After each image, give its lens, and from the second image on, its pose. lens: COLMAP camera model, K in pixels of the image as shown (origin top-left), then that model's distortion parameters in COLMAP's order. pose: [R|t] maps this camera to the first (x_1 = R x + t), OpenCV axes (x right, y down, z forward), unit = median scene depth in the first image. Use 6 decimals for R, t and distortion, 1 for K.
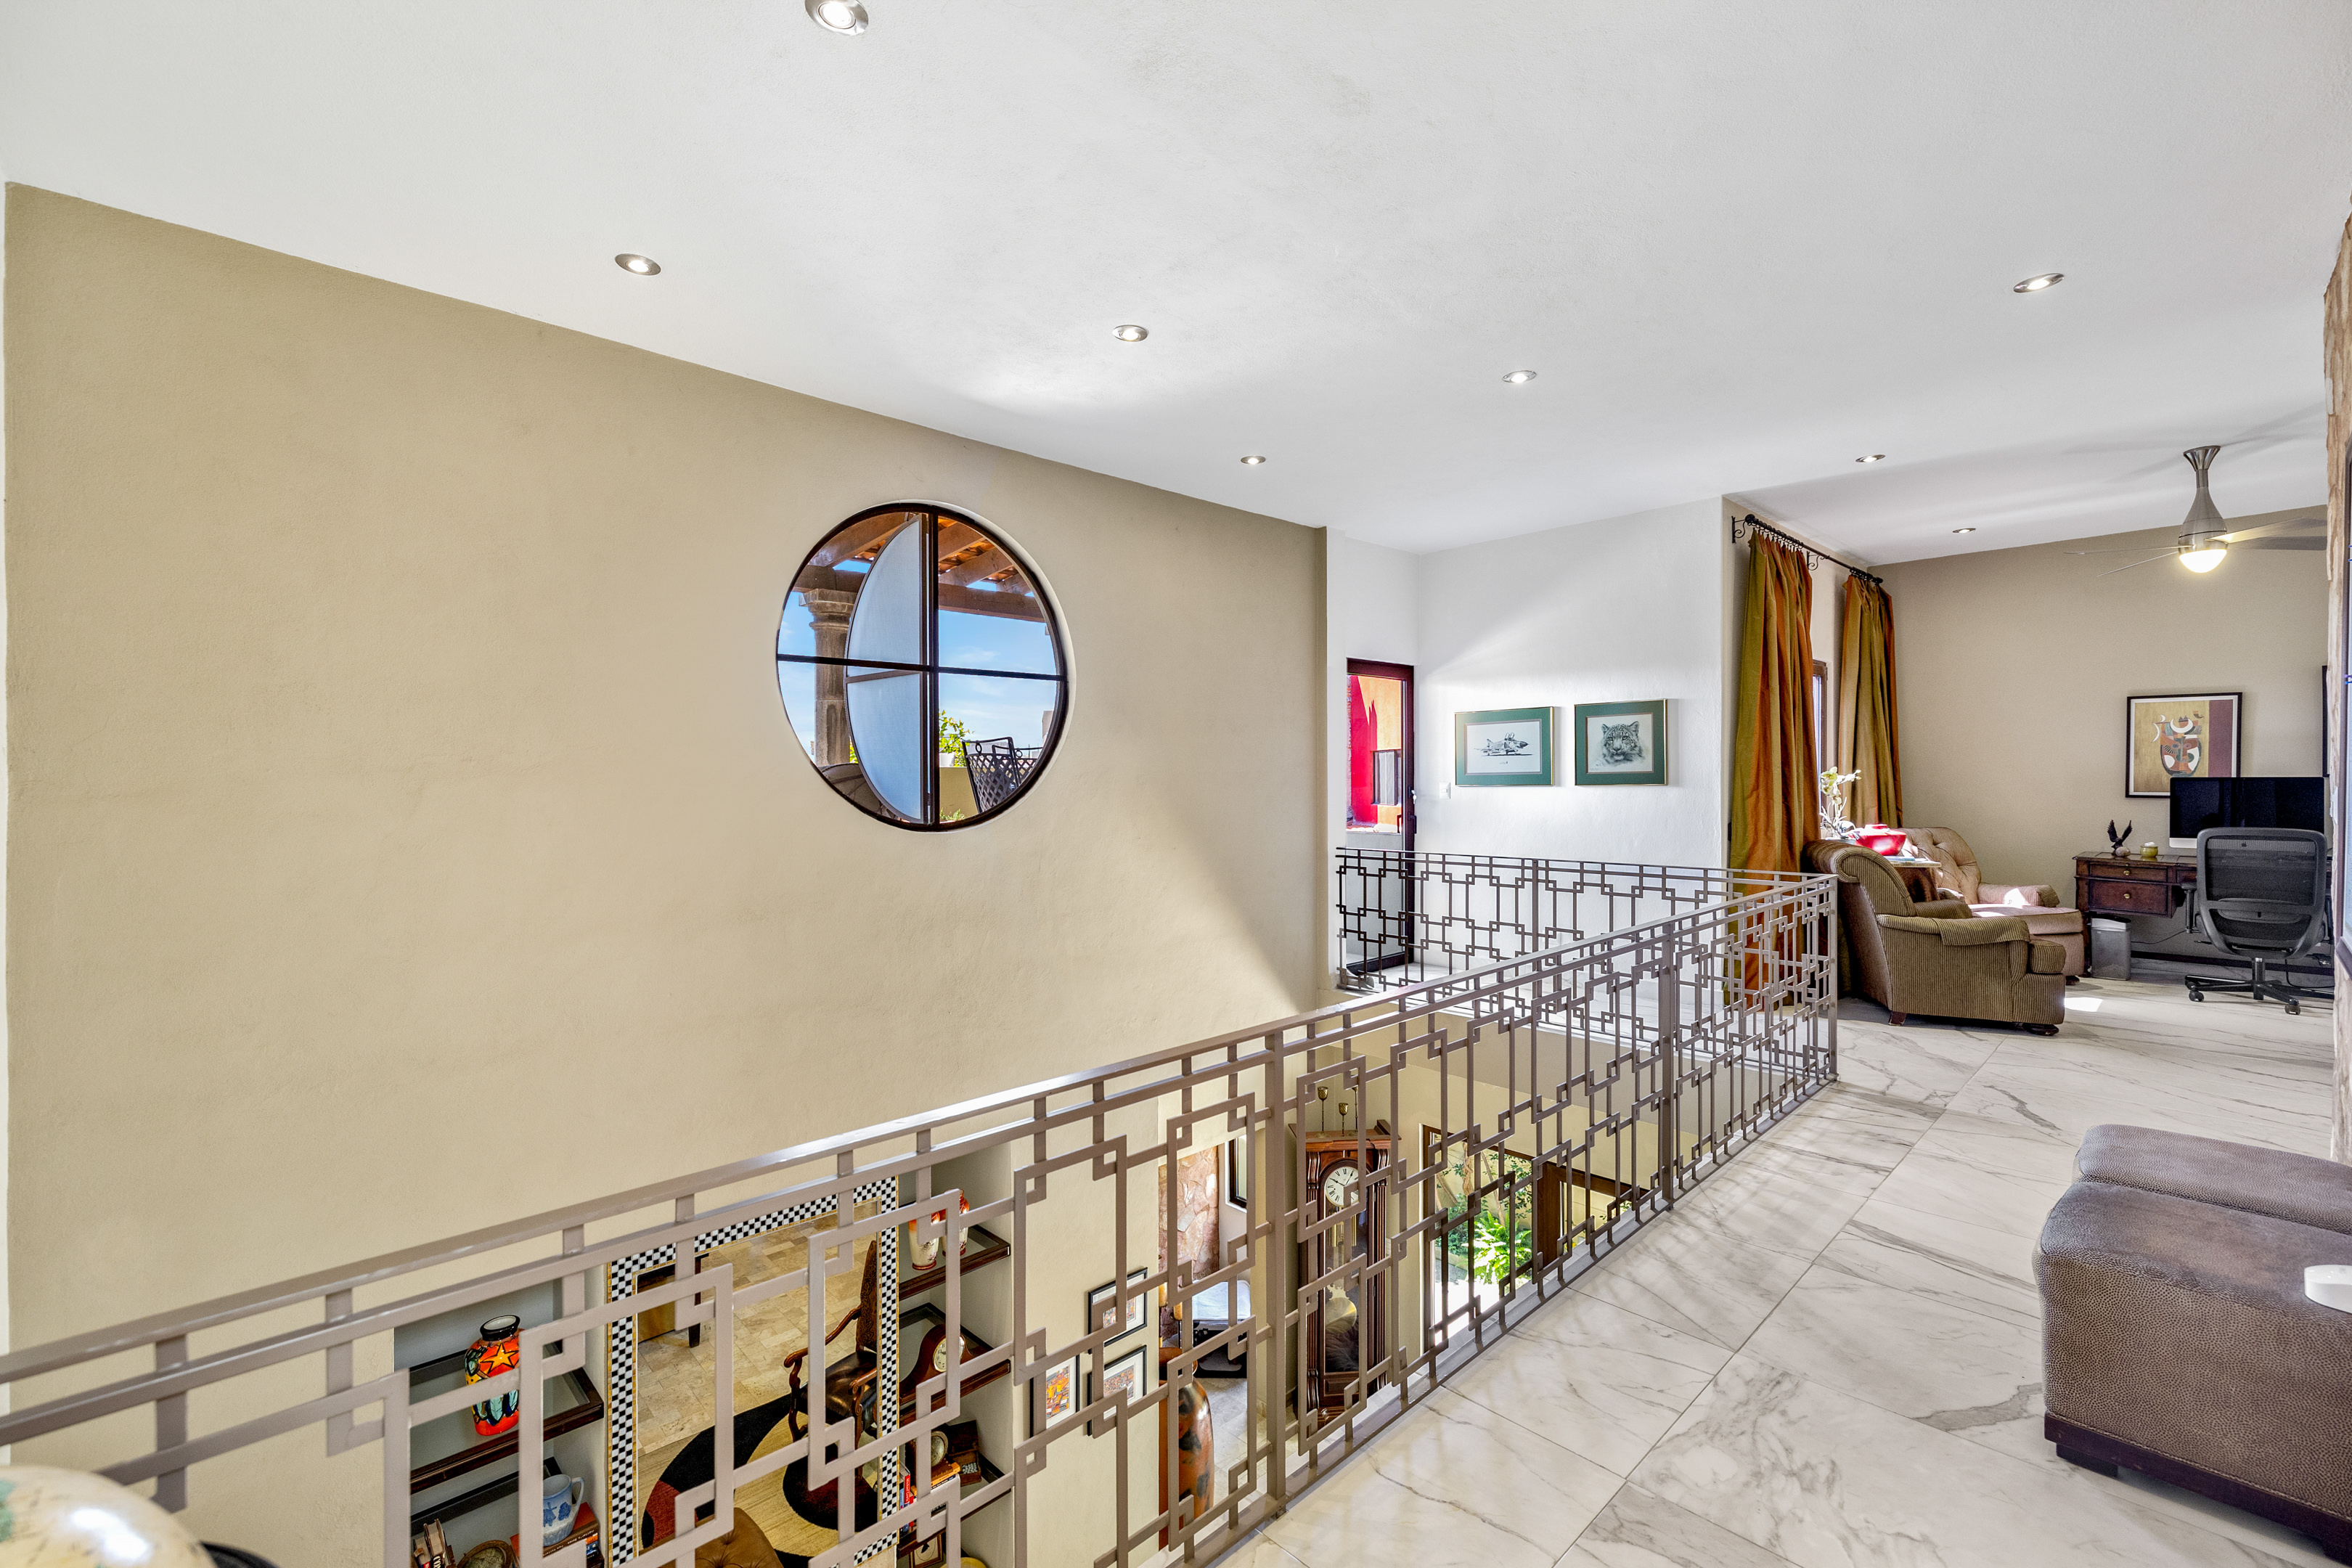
lens RADIAL K [[994.9, 0, 1172.7], [0, 994.9, 788.6], [0, 0, 1]] dist [-0.000562, -0.000095]
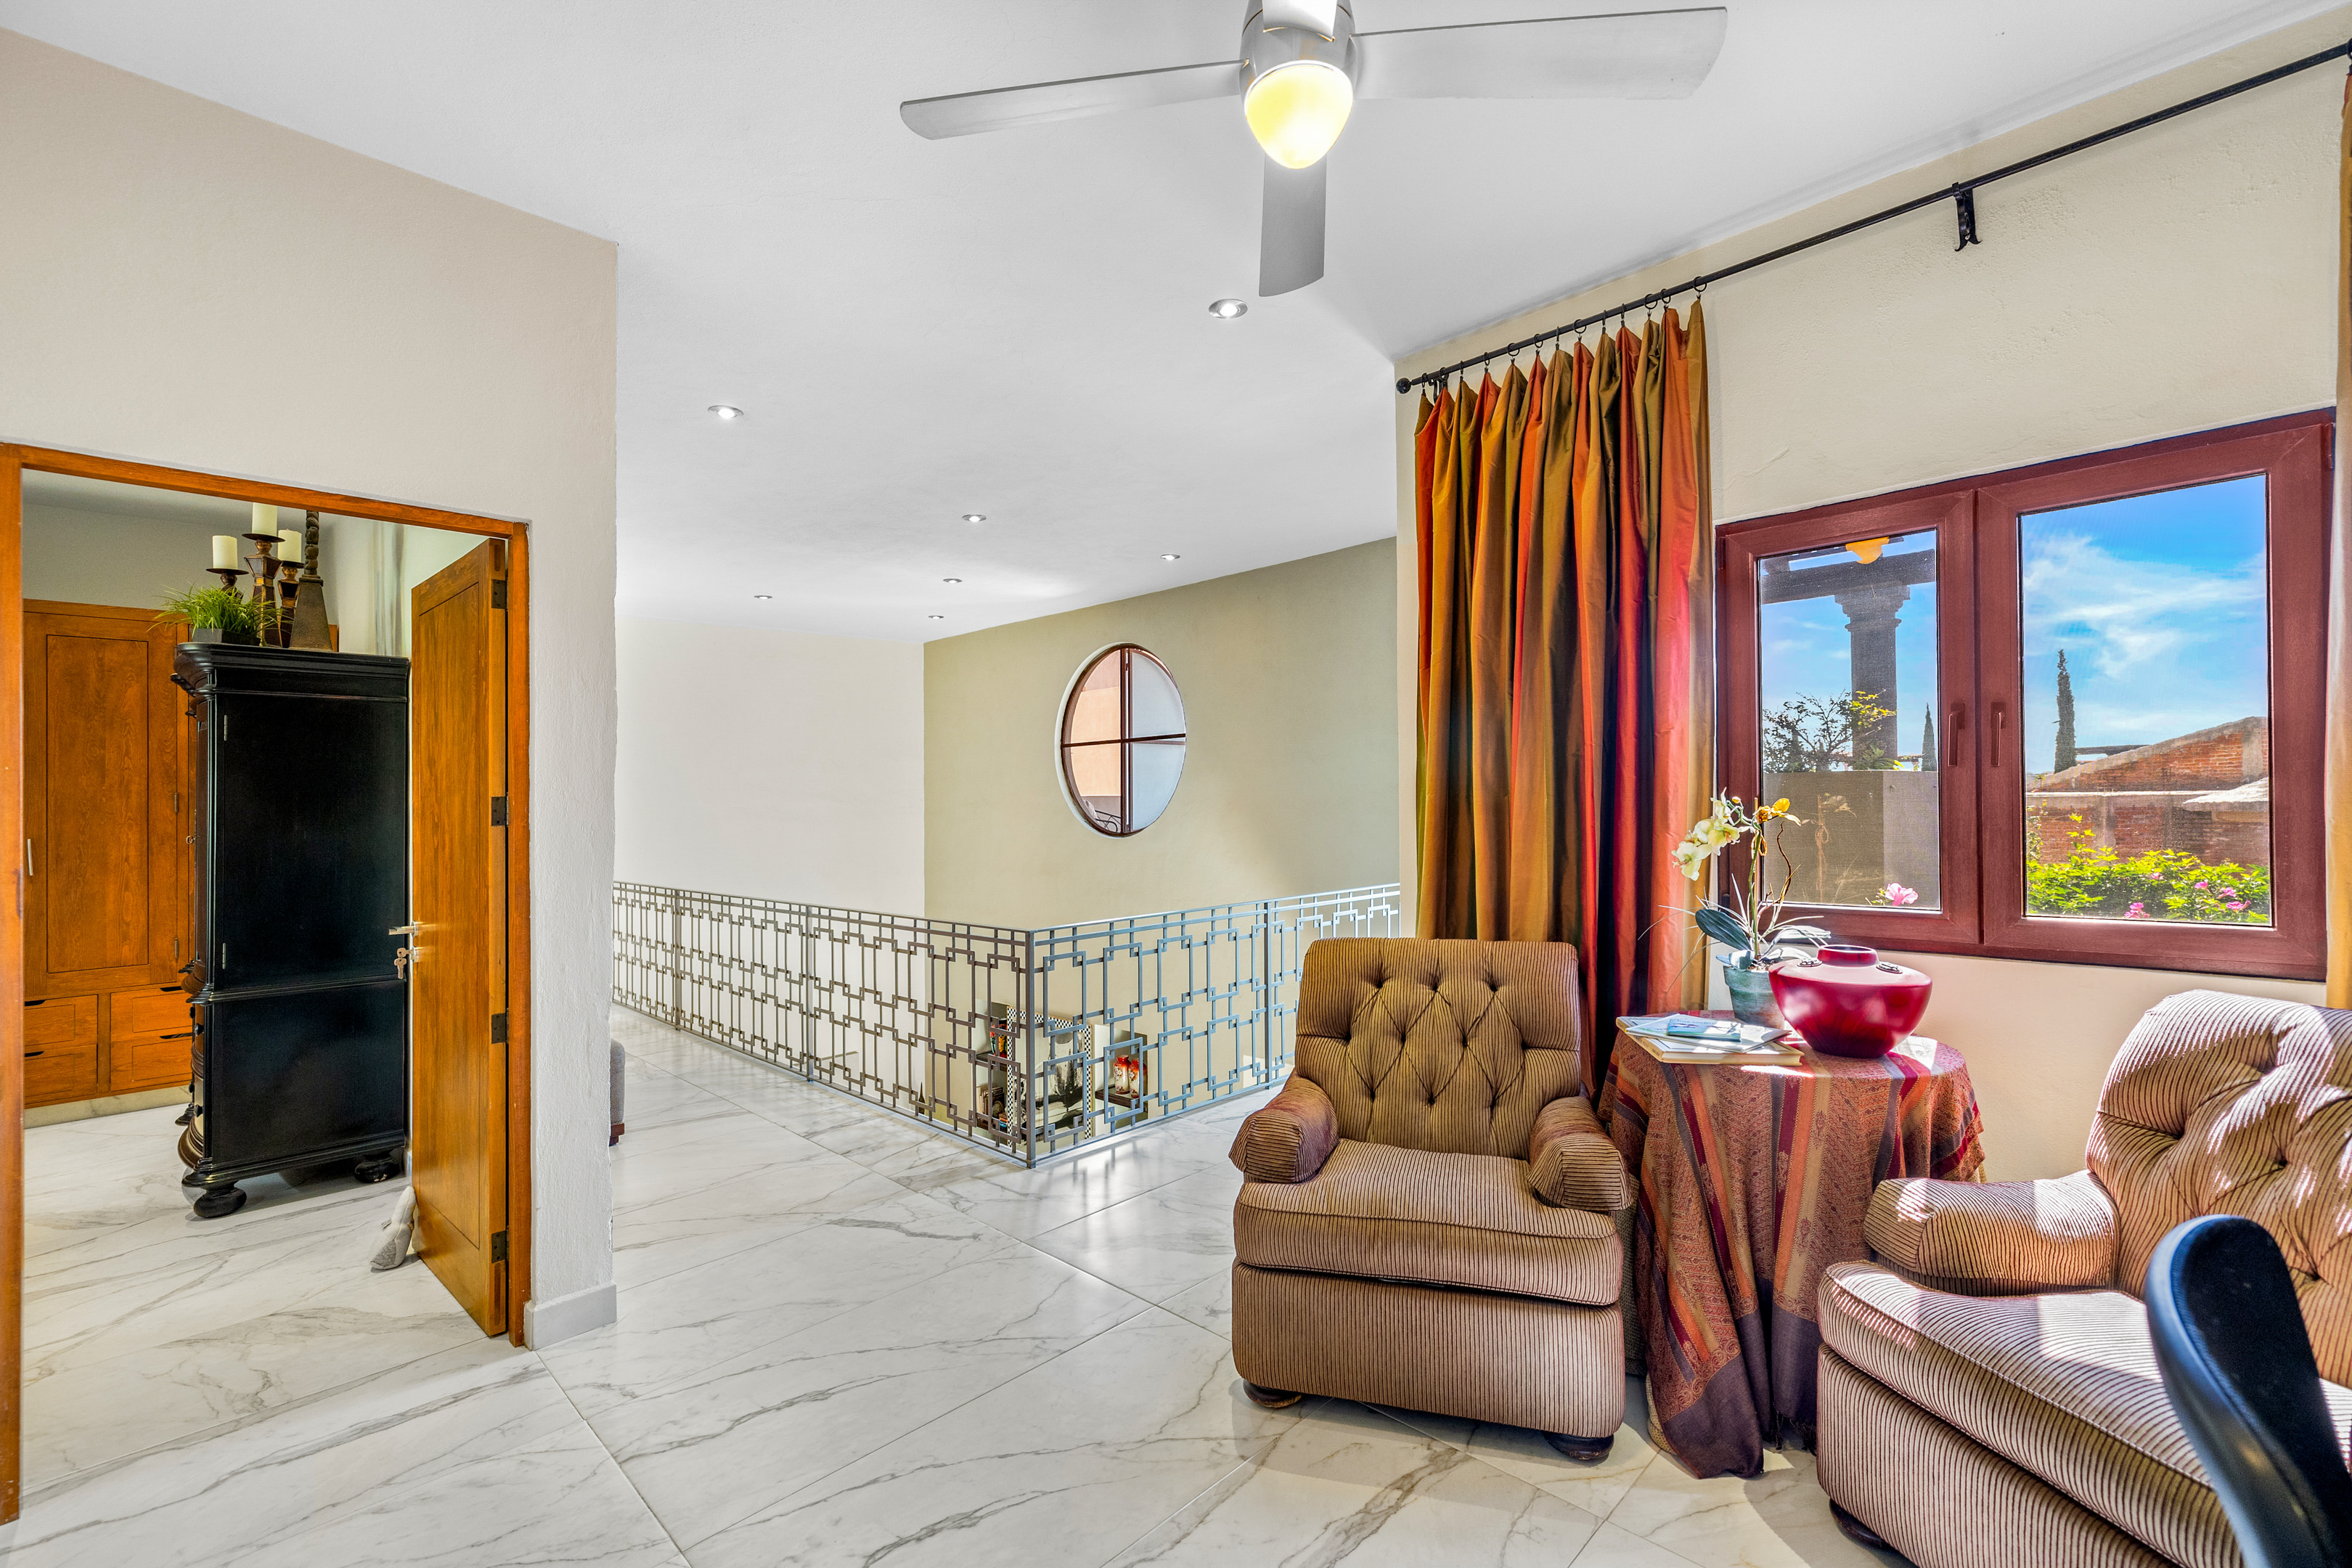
lens RADIAL K [[994.9, 0, 1178.8], [0, 994.9, 800.8], [0, 0, 1]] dist [-0.000562, -0.000095]
pose [[0.040173, -0.004683, -0.999182, 1.195390], [-0.000183, 0.999989, -0.004694, -0.011614], [0.999193, 0.000372, 0.040171, 0.860893]]
